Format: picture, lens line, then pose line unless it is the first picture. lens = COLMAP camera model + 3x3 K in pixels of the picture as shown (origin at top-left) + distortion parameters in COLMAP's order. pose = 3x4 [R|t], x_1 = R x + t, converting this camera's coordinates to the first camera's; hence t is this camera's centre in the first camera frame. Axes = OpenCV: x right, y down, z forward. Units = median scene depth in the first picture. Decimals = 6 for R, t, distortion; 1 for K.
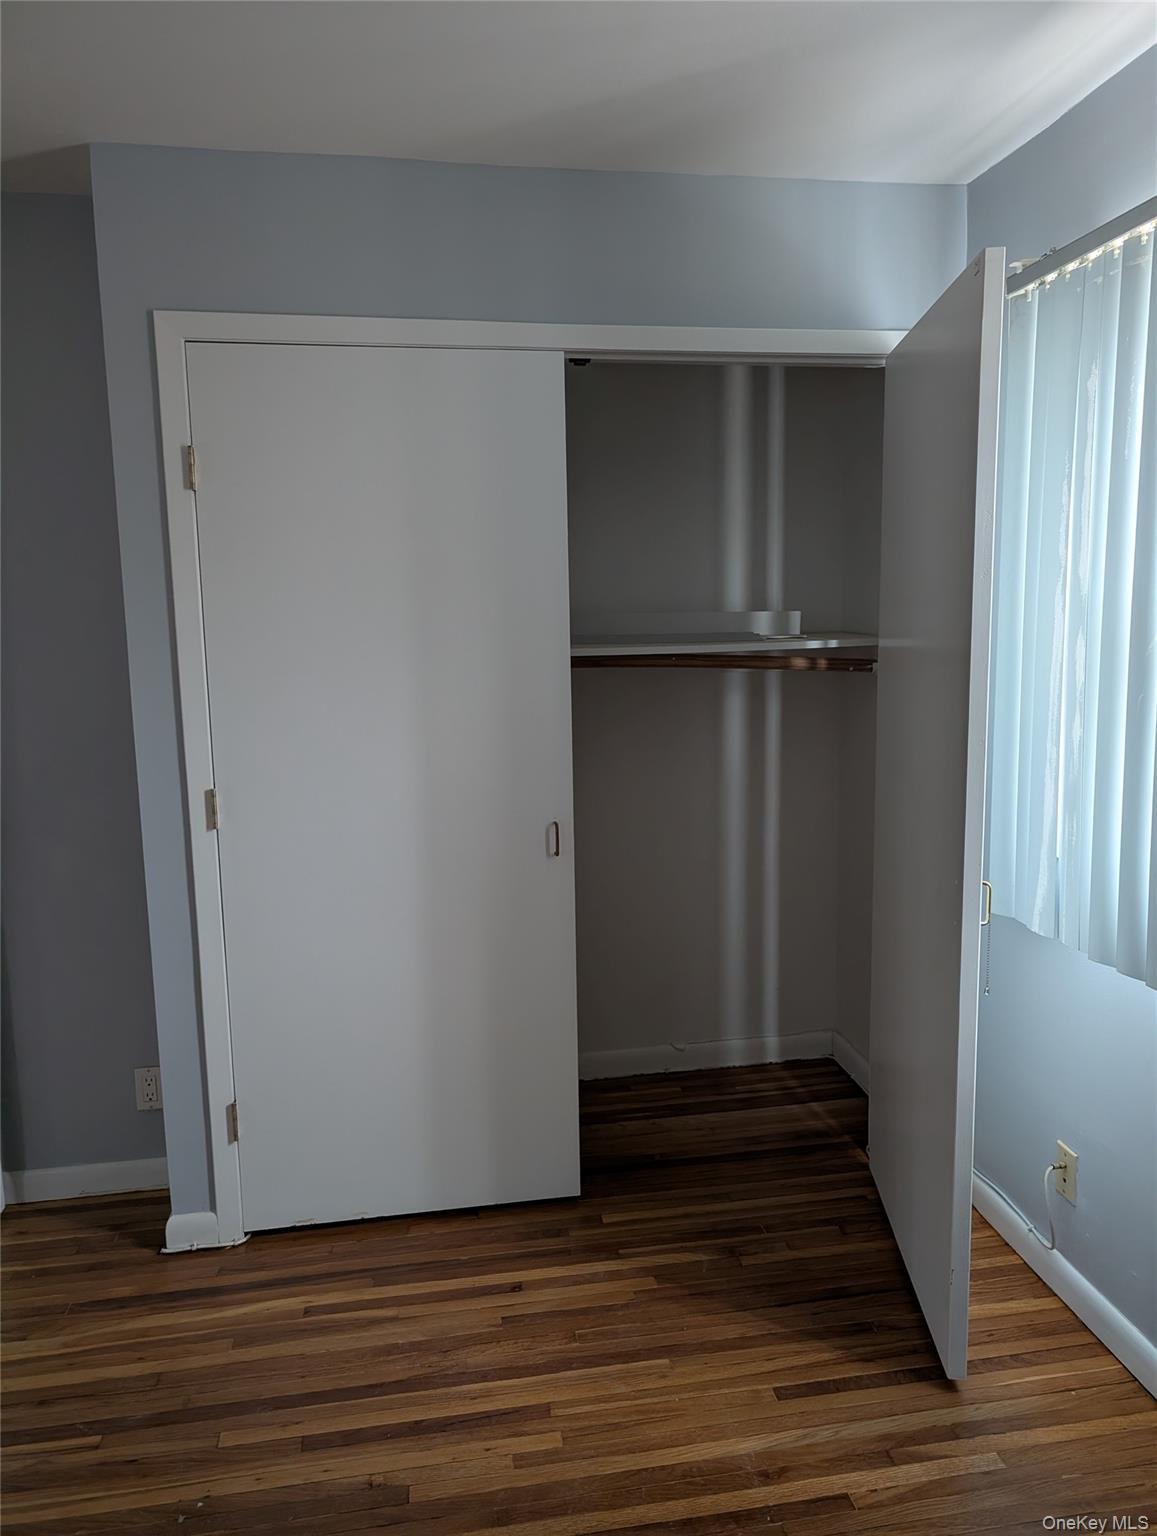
lens RADIAL K [[1097.5, 0, 578.5], [0, 1097.5, 768.0], [0, 0, 1]] dist [0.044379, -0.043909]
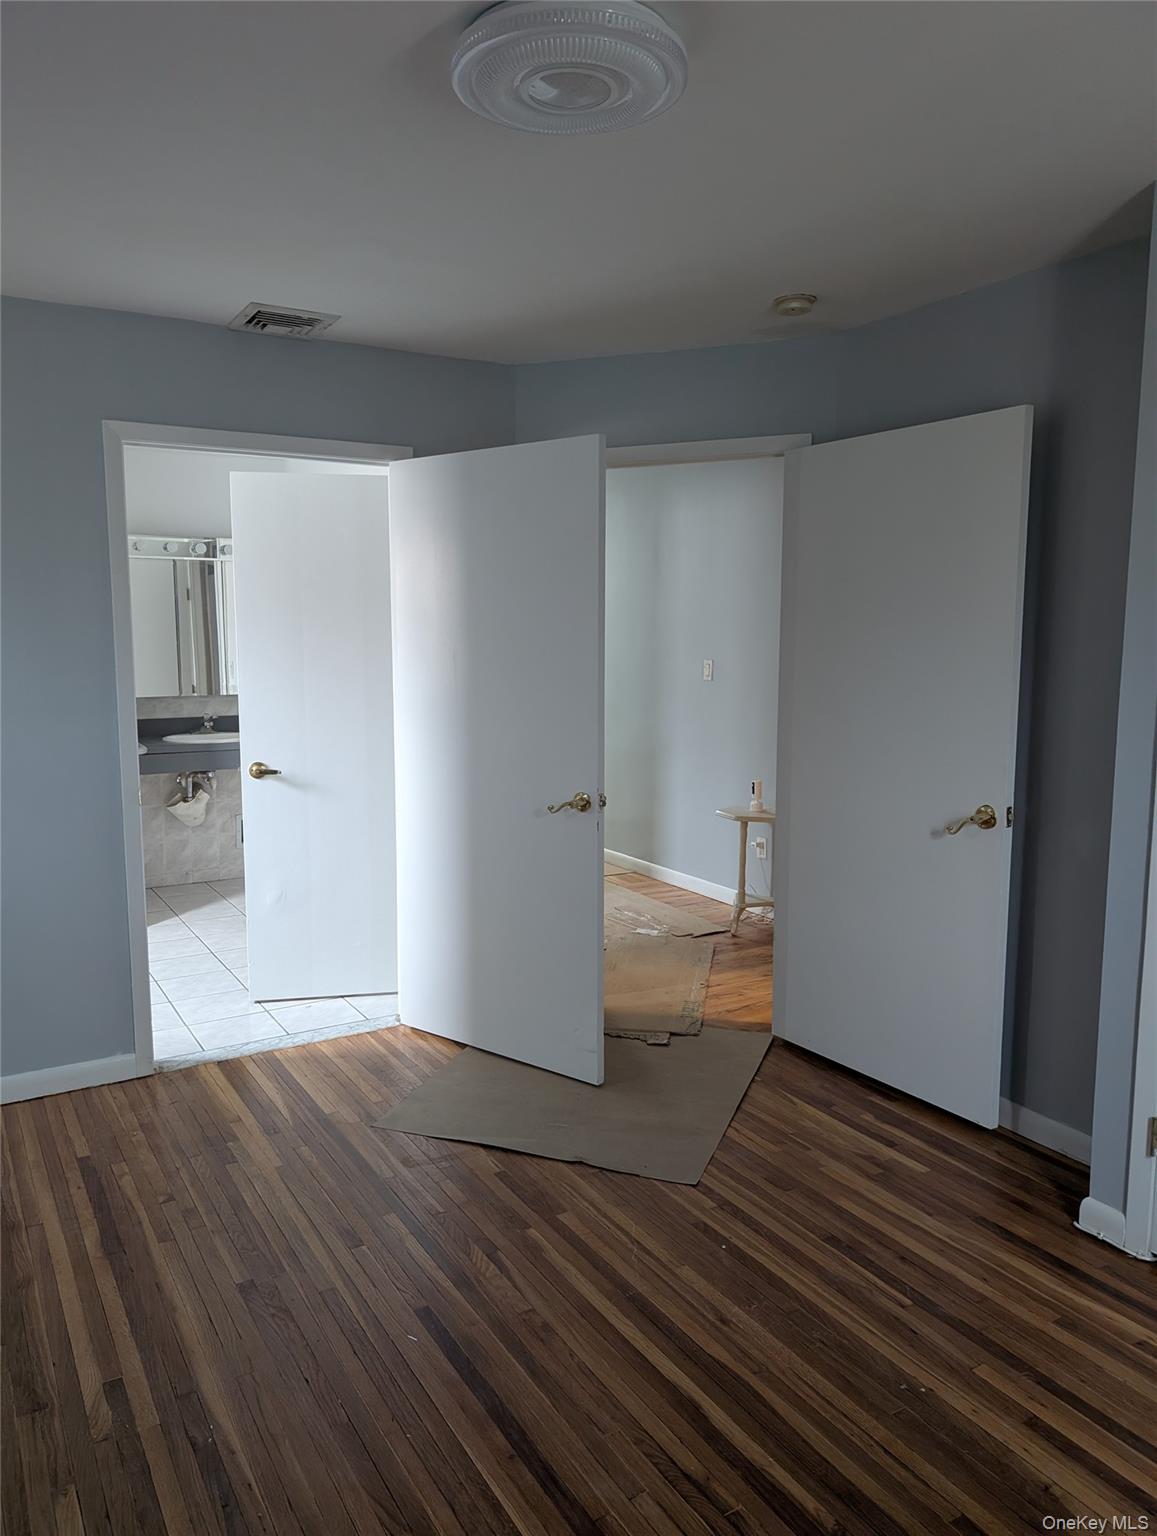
lens RADIAL K [[1097.5, 0, 578.5], [0, 1097.5, 768.0], [0, 0, 1]] dist [0.044379, -0.043909]
pose [[0.369260, 0.135947, -0.919329, 0.400182], [-0.147332, 0.985295, 0.086524, -0.010727], [0.917573, 0.103497, 0.383859, 0.139687]]
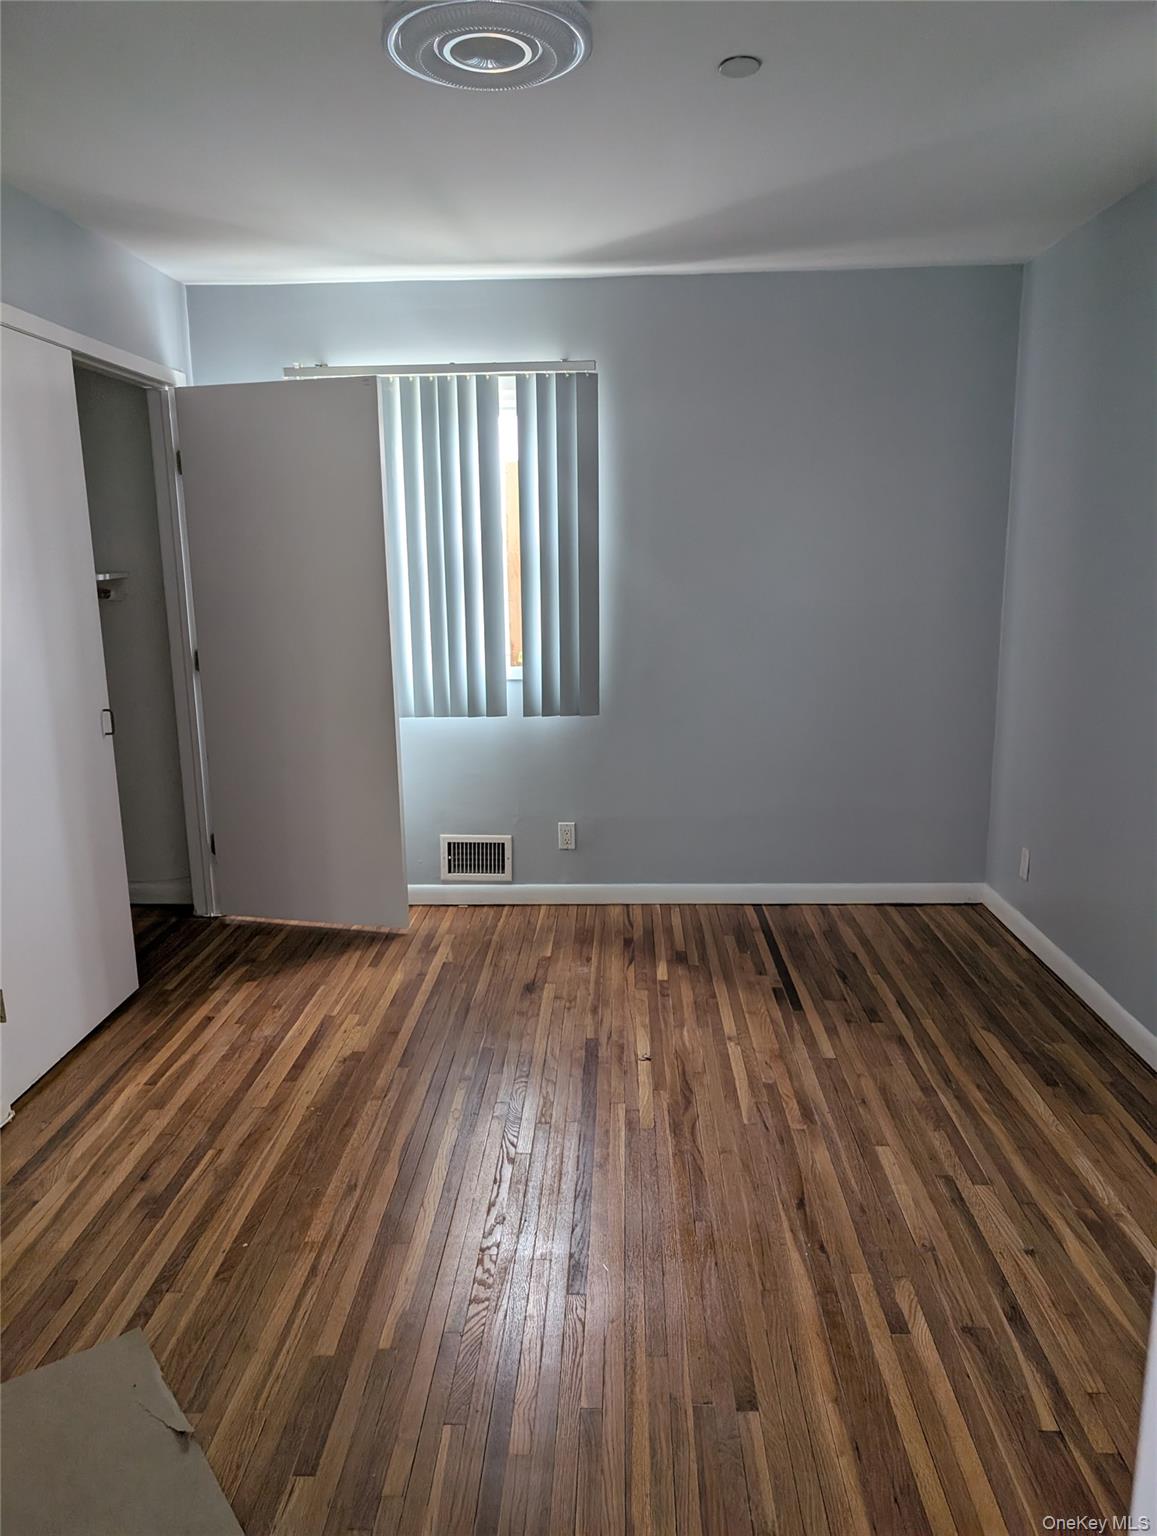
lens RADIAL K [[1097.5, 0, 578.5], [0, 1097.5, 768.0], [0, 0, 1]] dist [0.044379, -0.043909]
pose [[0.204050, -0.171417, 0.963836, -1.369509], [0.156851, 0.977556, 0.140651, 0.027484], [-0.966313, 0.122479, 0.226358, 0.184559]]
